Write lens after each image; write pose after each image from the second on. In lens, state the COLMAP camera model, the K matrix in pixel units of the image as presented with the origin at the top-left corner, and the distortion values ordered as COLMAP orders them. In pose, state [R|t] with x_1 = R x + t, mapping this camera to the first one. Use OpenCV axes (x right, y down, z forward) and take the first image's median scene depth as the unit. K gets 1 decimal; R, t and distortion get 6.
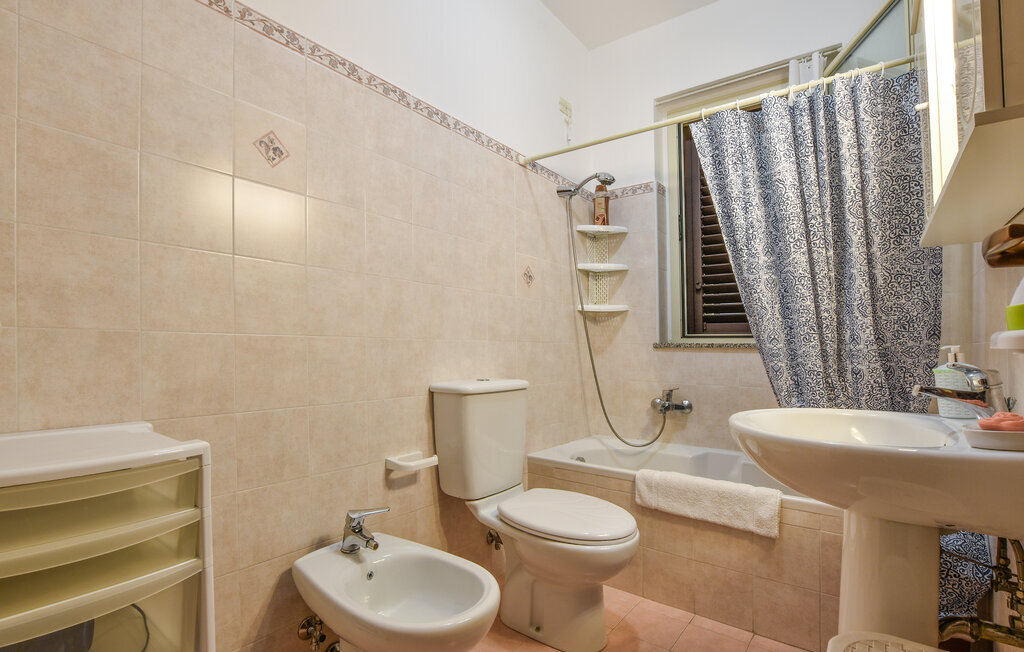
lens RADIAL K [[486.2, 0, 514.4], [0, 486.2, 357.4], [0, 0, 1]] dist [-0.030886, 0.001164]
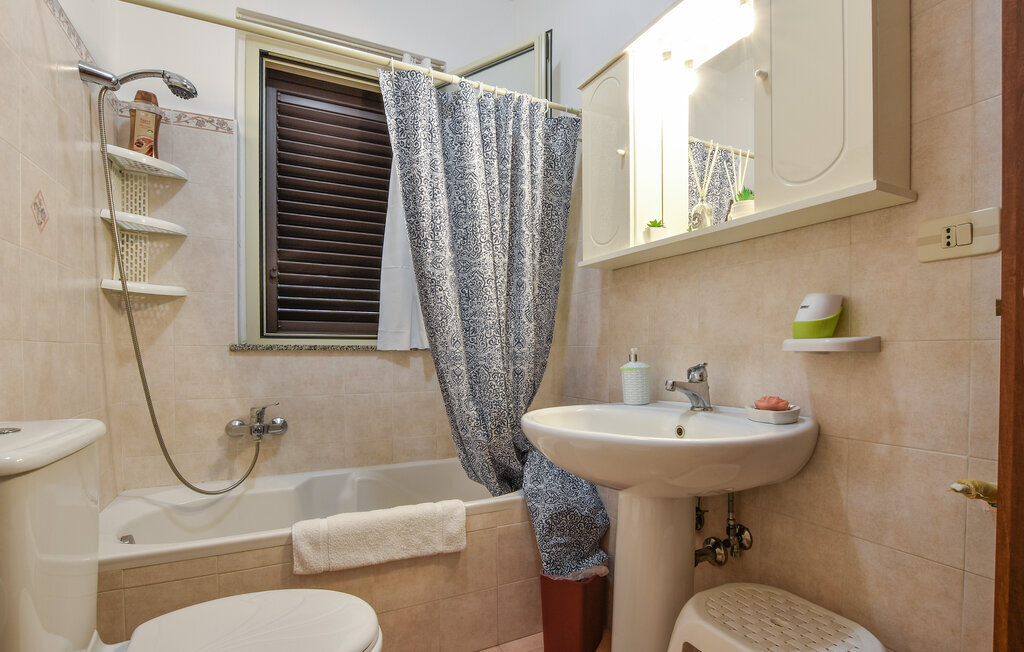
lens RADIAL K [[486.2, 0, 514.4], [0, 486.2, 357.4], [0, 0, 1]] dist [-0.030886, 0.001164]
pose [[0.439068, -0.018505, 0.898263, -0.221363], [0.020817, 0.999729, 0.010420, -0.011615], [-0.898212, 0.014124, 0.439335, 0.400154]]
